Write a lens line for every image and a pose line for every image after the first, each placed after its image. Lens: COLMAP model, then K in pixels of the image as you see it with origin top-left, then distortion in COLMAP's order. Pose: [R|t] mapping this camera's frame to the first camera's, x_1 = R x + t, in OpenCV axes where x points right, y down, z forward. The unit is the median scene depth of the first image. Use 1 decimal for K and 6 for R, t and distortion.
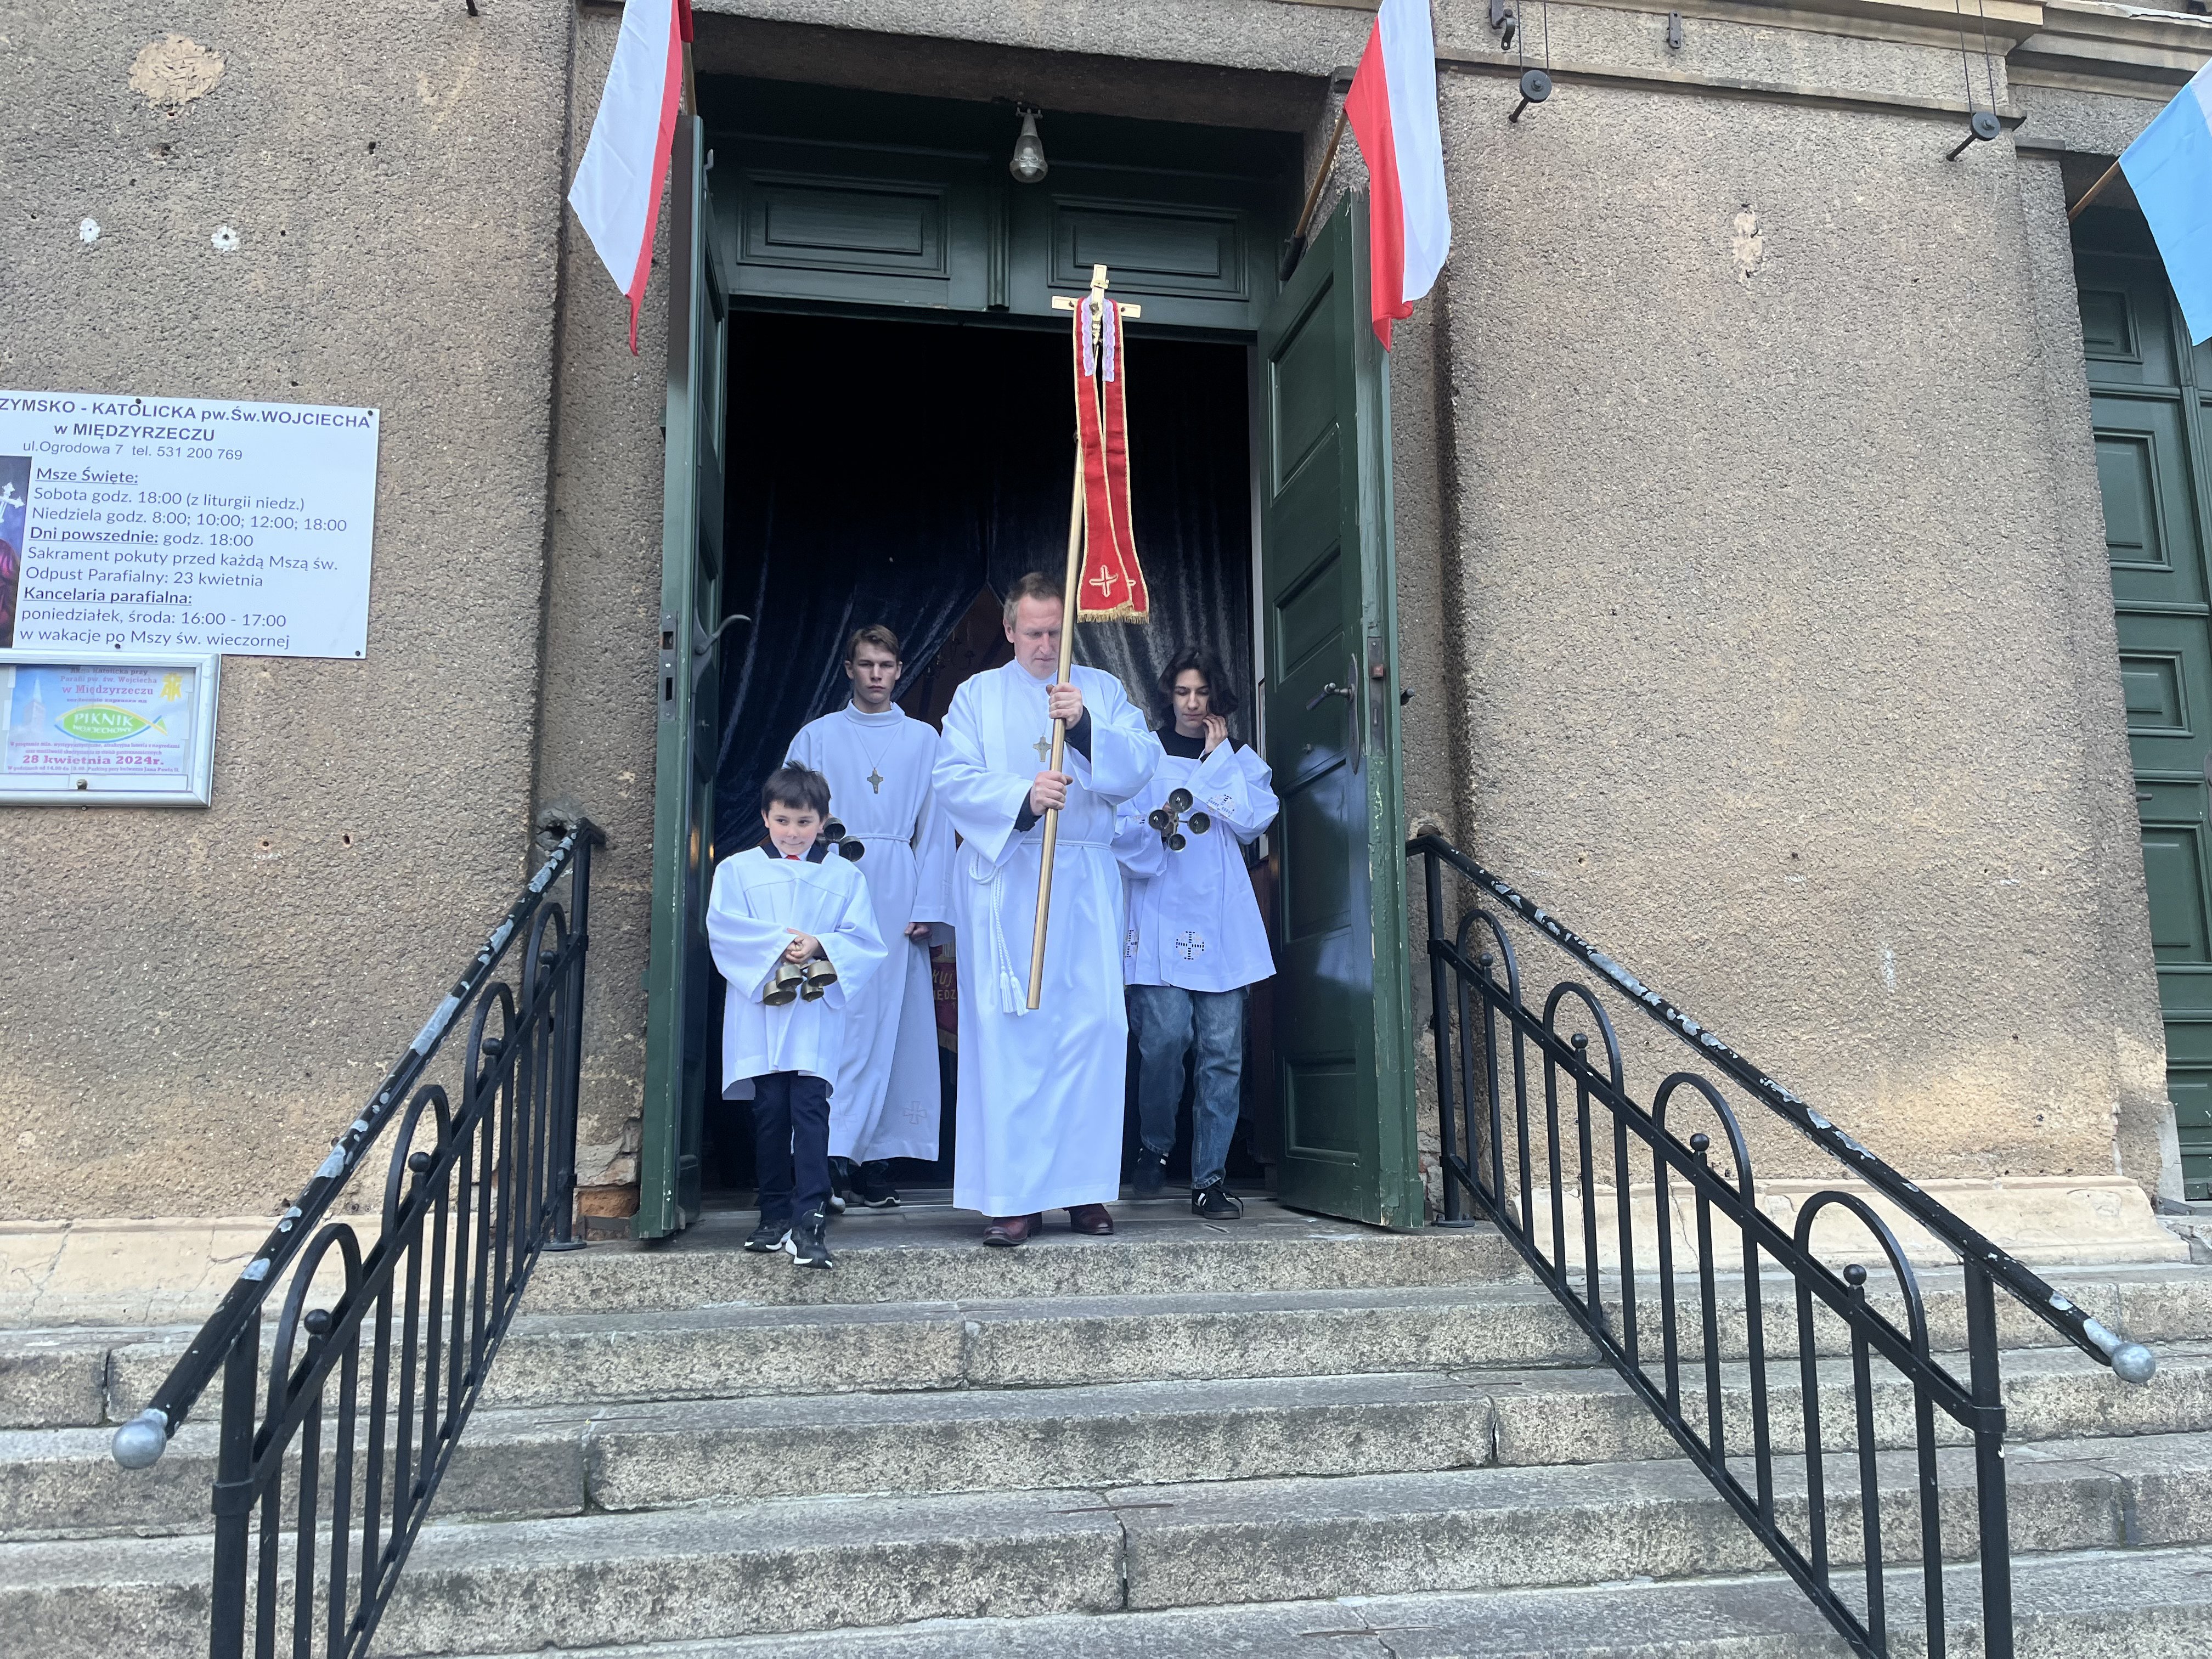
lens RADIAL K [[1630.2, 0, 1079.4], [0, 1630.2, 841.3], [0, 0, 1]] dist [0.079581, -0.113300]
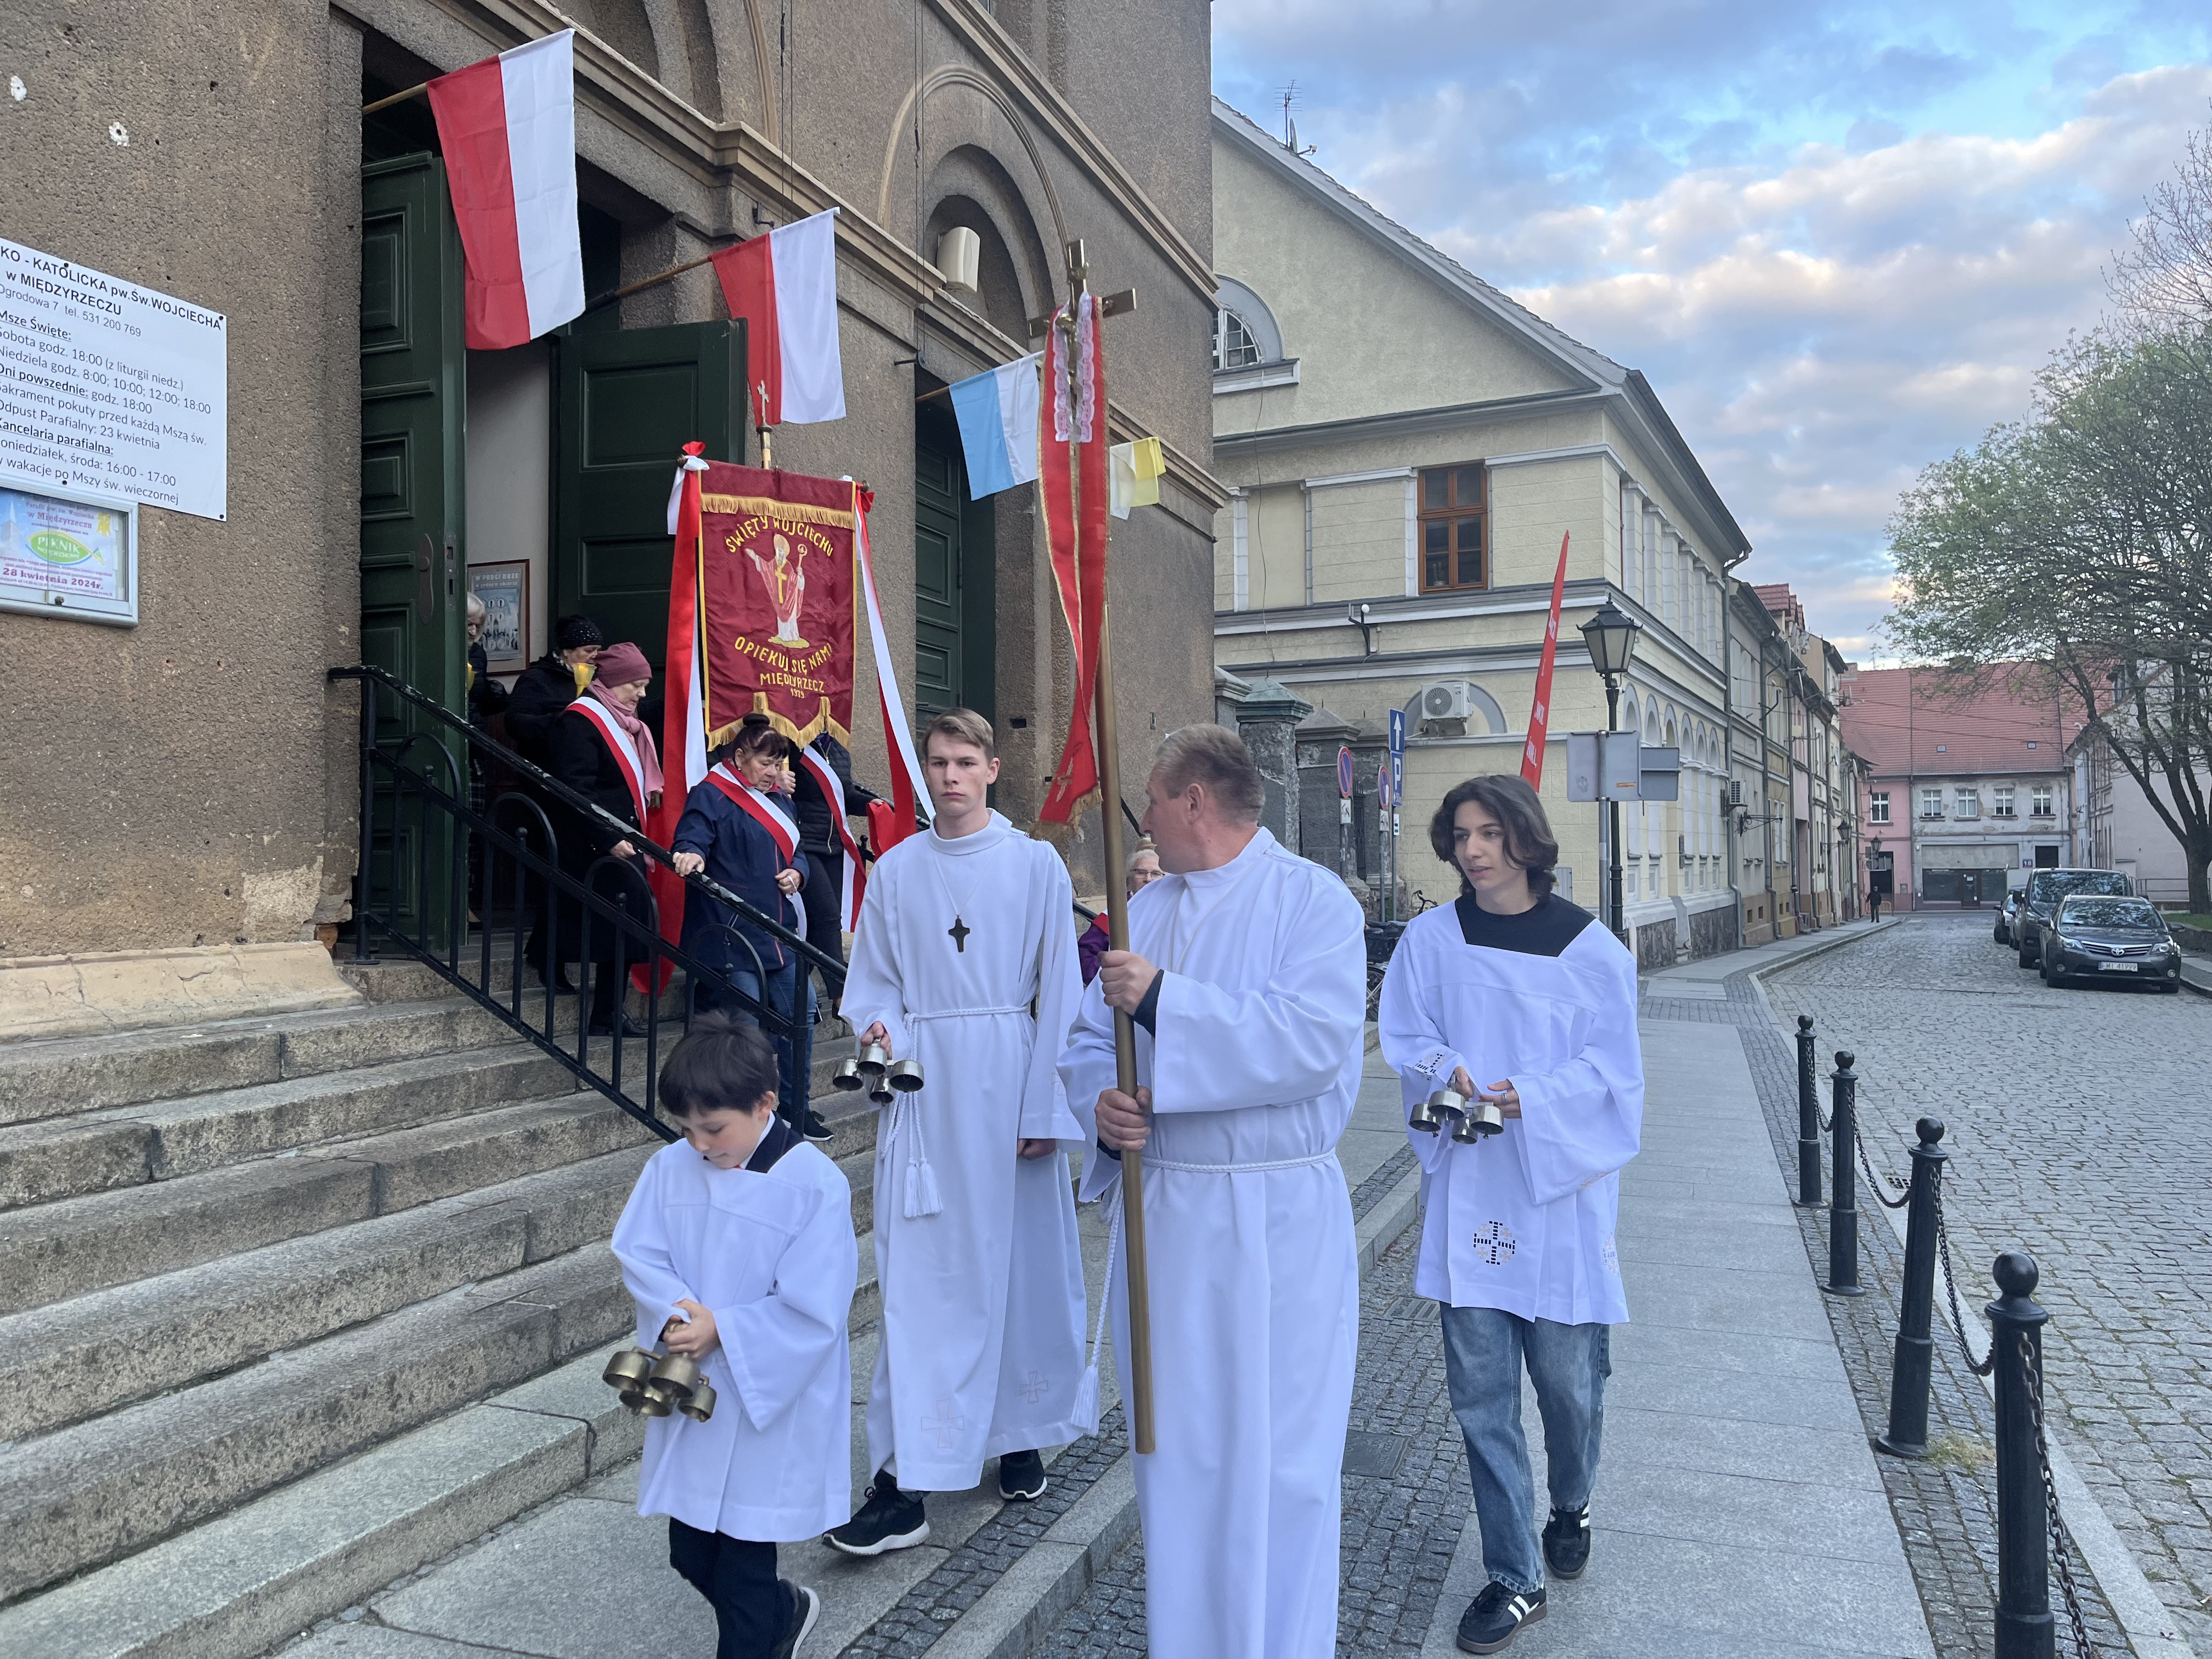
lens RADIAL K [[1630.2, 0, 1079.4], [0, 1630.2, 841.3], [0, 0, 1]] dist [0.079581, -0.113300]
pose [[0.518283, 0.019101, 0.854996, -1.195771], [-0.143192, 0.987575, 0.064738, -0.043919], [-0.843136, -0.155981, 0.514579, -0.262464]]
